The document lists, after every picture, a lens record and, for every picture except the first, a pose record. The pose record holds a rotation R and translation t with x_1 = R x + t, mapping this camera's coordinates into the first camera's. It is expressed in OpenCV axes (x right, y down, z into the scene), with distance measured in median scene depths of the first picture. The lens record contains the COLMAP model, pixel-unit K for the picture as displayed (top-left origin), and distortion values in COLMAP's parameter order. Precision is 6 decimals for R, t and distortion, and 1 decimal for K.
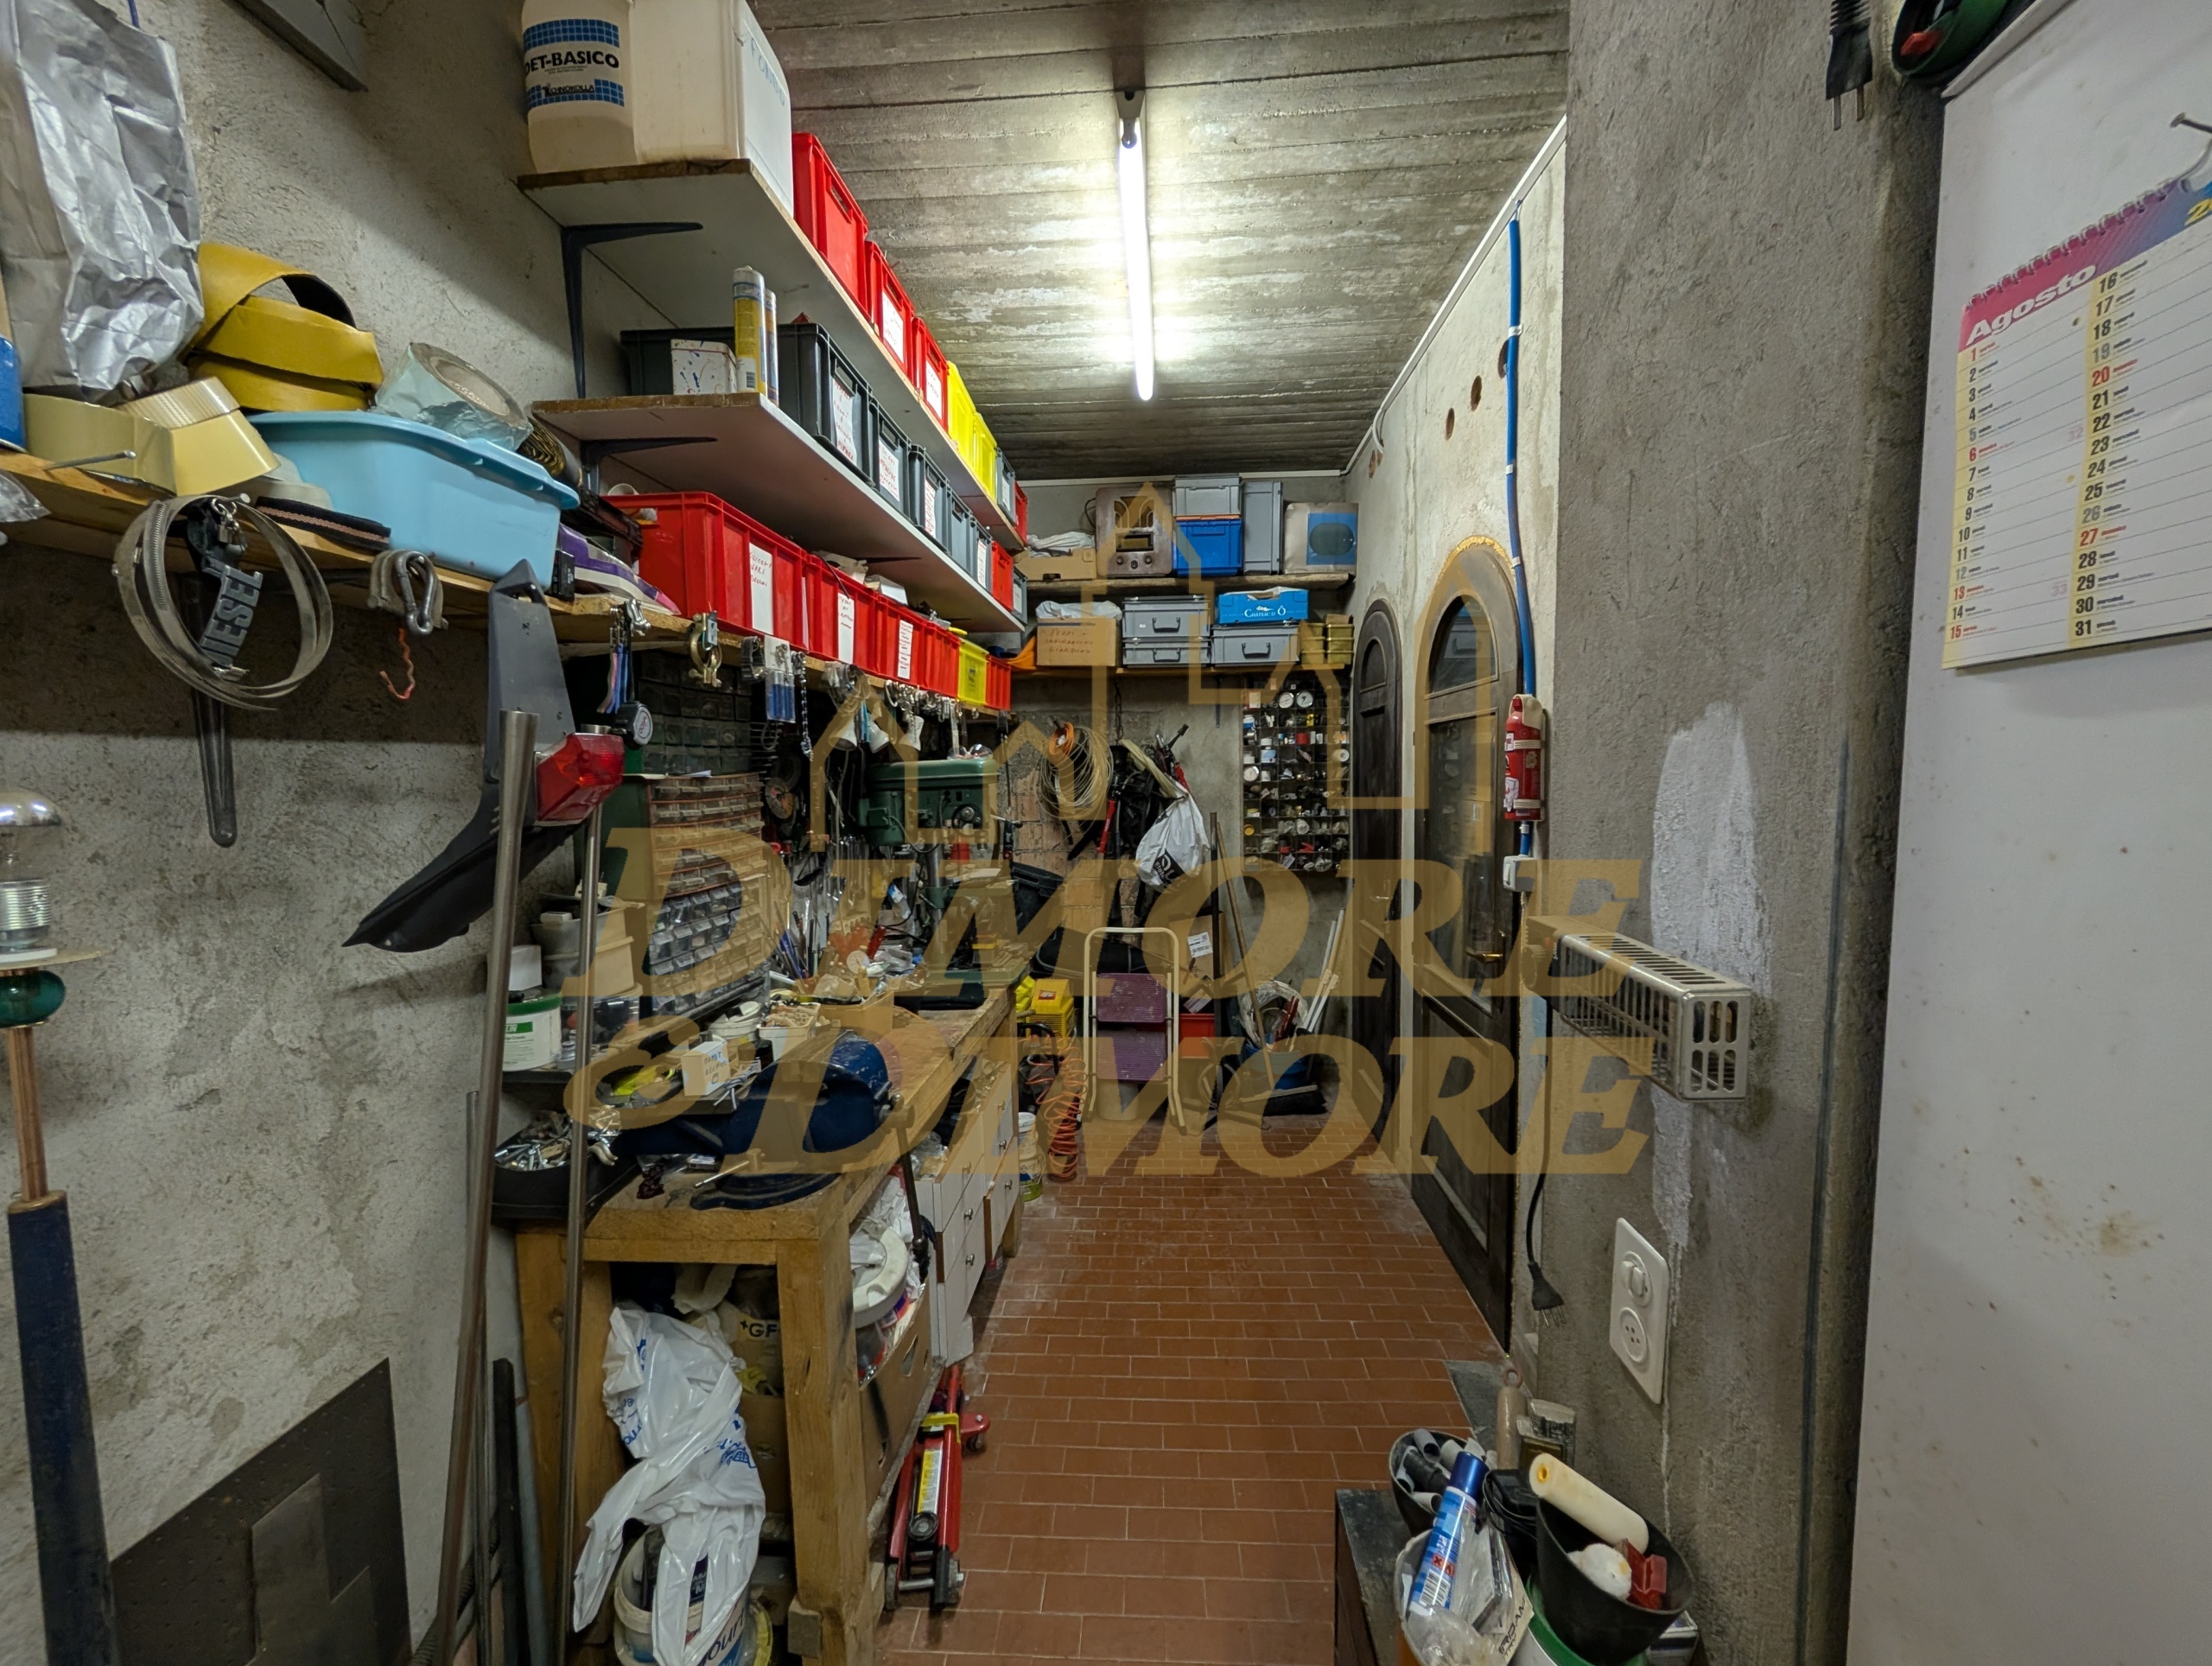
lens RADIAL K [[852.8, 0, 1109.1], [0, 852.8, 835.1], [0, 0, 1]] dist [0.001342, 0.000130]
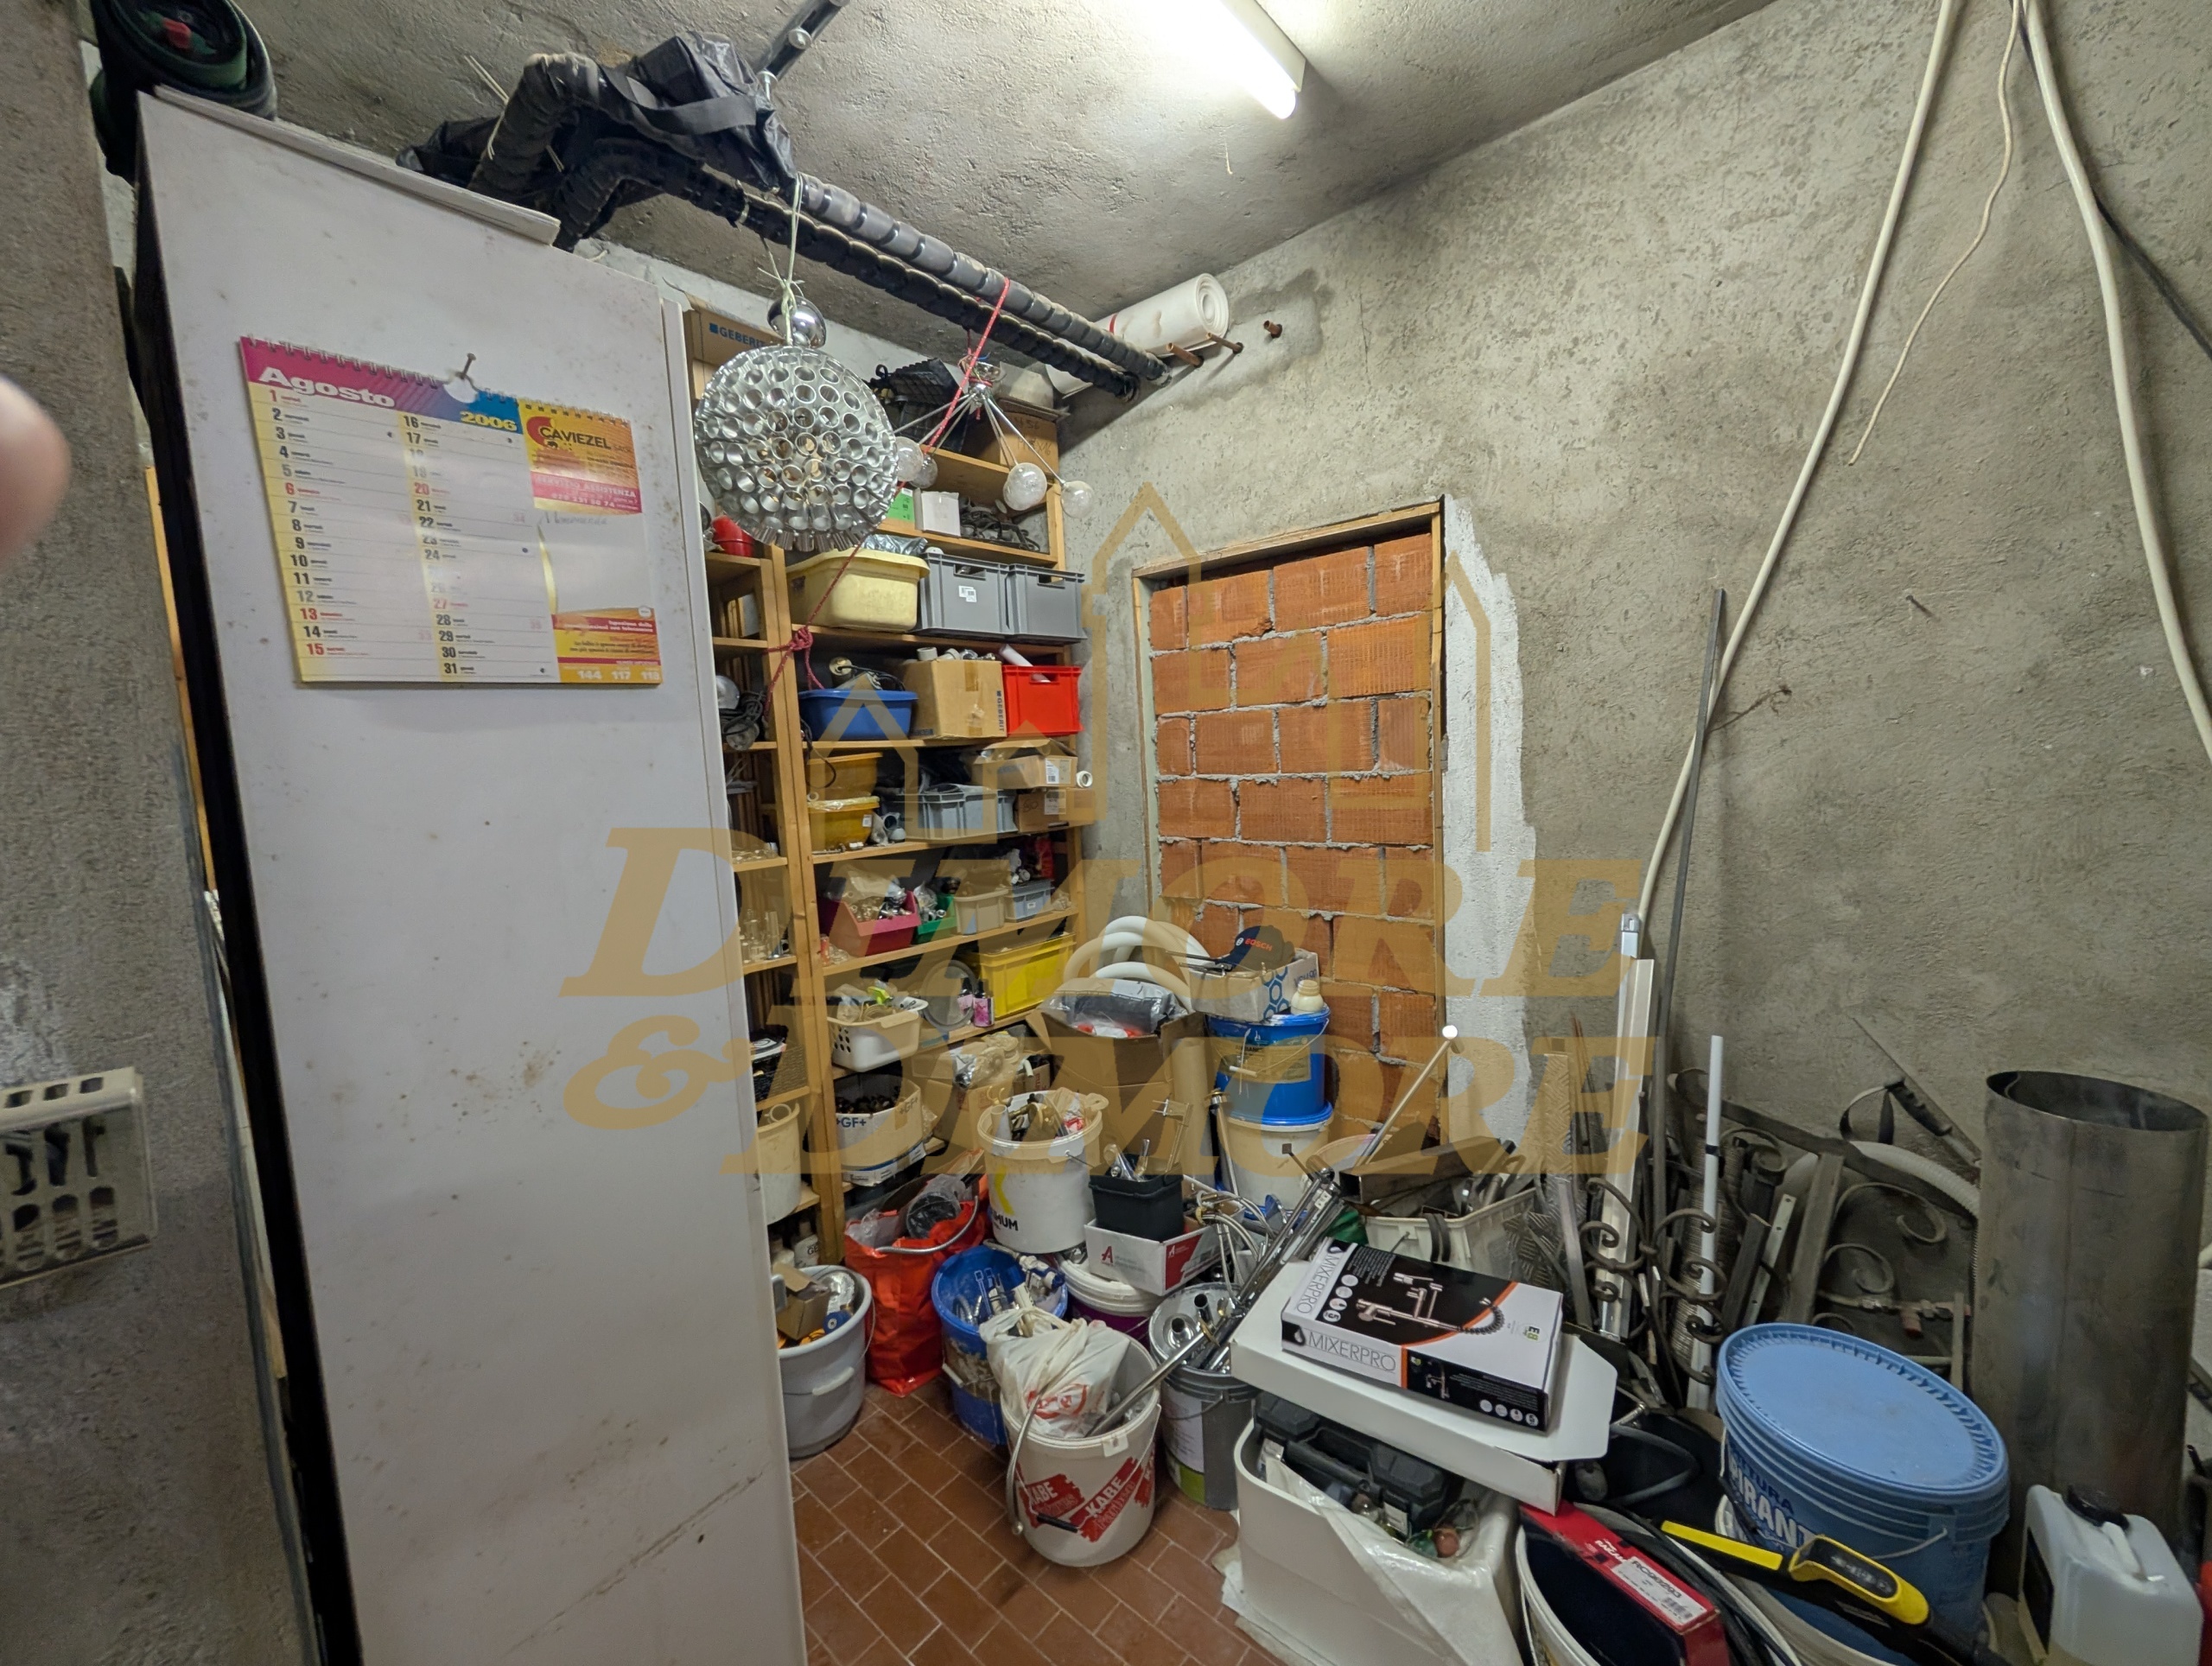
lens RADIAL K [[852.8, 0, 1109.1], [0, 852.8, 835.1], [0, 0, 1]] dist [0.001342, 0.000130]
pose [[-0.799991, 0.003386, 0.600002, -0.535439], [0.109831, 0.983915, 0.140887, -0.048631], [-0.589874, 0.178607, -0.787495, 1.430641]]
